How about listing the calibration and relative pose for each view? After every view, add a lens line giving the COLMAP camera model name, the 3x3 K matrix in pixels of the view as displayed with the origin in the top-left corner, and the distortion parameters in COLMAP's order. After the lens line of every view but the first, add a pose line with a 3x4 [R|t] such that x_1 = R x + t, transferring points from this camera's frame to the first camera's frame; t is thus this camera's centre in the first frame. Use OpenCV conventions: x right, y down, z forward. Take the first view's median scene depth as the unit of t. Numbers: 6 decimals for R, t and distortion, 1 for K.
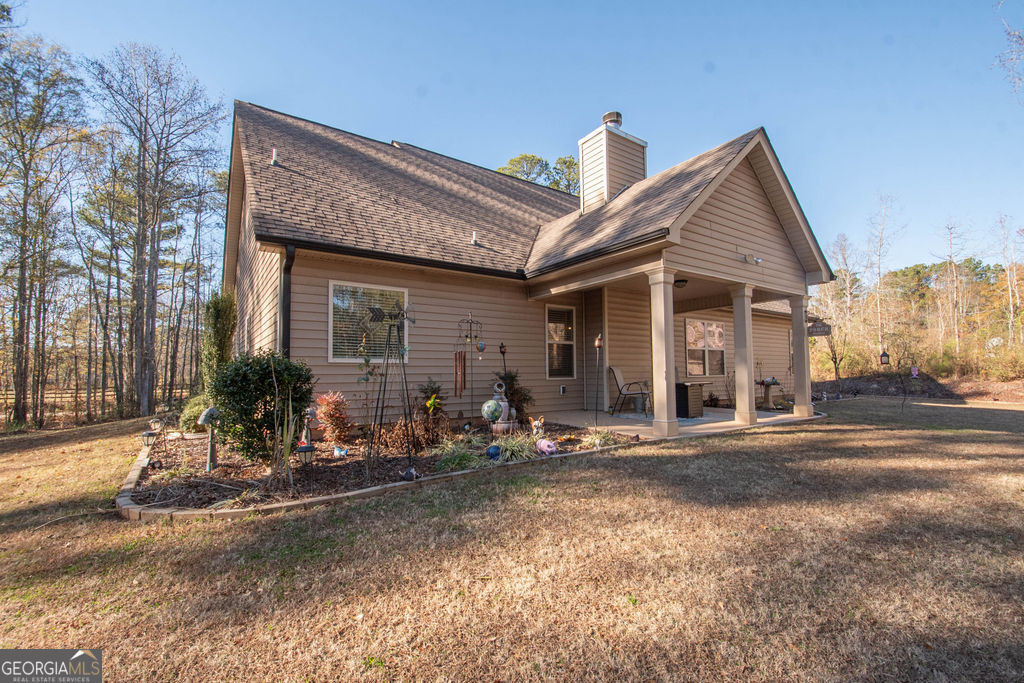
lens RADIAL K [[452.9, 0, 515.4], [0, 452.9, 353.8], [0, 0, 1]] dist [0.003222, -0.016145]
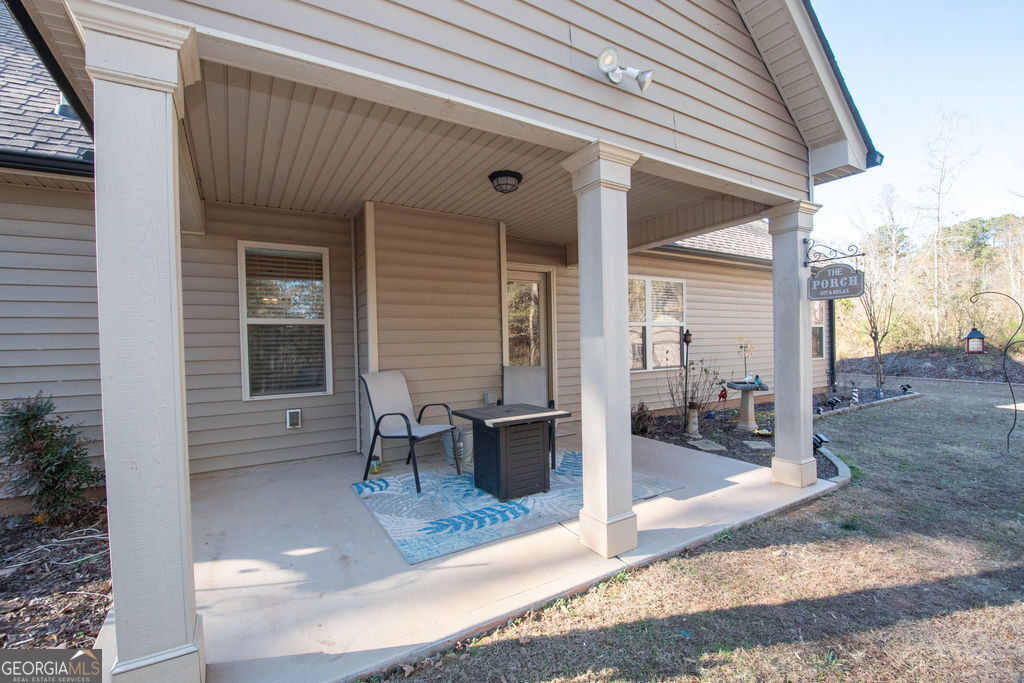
lens RADIAL K [[452.9, 0, 515.4], [0, 452.9, 353.8], [0, 0, 1]] dist [0.003222, -0.016145]
pose [[0.998195, -0.011272, -0.058983, 0.215437], [0.015123, 0.997754, 0.065249, -0.010685], [0.058115, -0.066024, 0.996124, 0.302757]]
